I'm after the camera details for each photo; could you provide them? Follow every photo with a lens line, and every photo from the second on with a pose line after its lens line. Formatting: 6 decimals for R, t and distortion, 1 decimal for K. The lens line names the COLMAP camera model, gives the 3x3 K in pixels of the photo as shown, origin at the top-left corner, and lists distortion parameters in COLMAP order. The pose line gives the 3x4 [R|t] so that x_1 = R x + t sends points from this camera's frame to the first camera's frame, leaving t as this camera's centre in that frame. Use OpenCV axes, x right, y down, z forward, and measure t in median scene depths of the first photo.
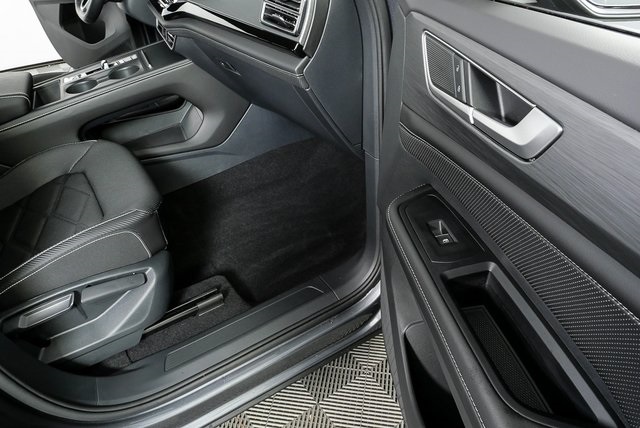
lens RADIAL K [[460.1, 0, 321.3], [0, 460.1, 216.5], [0, 0, 1]] dist [-0.024458, 0.014510]
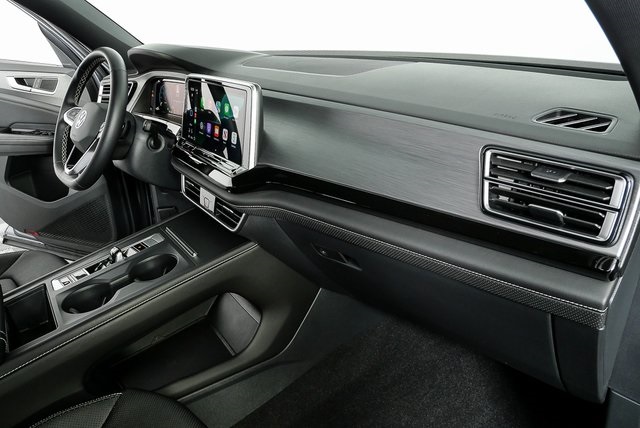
lens RADIAL K [[460.1, 0, 318.0], [0, 460.1, 217.2], [0, 0, 1]] dist [-0.024458, 0.014510]
pose [[0.984582, -0.062354, 0.163430, -0.307096], [0.100402, 0.966525, -0.236112, -0.209335], [-0.143237, 0.248880, 0.957884, 0.324702]]
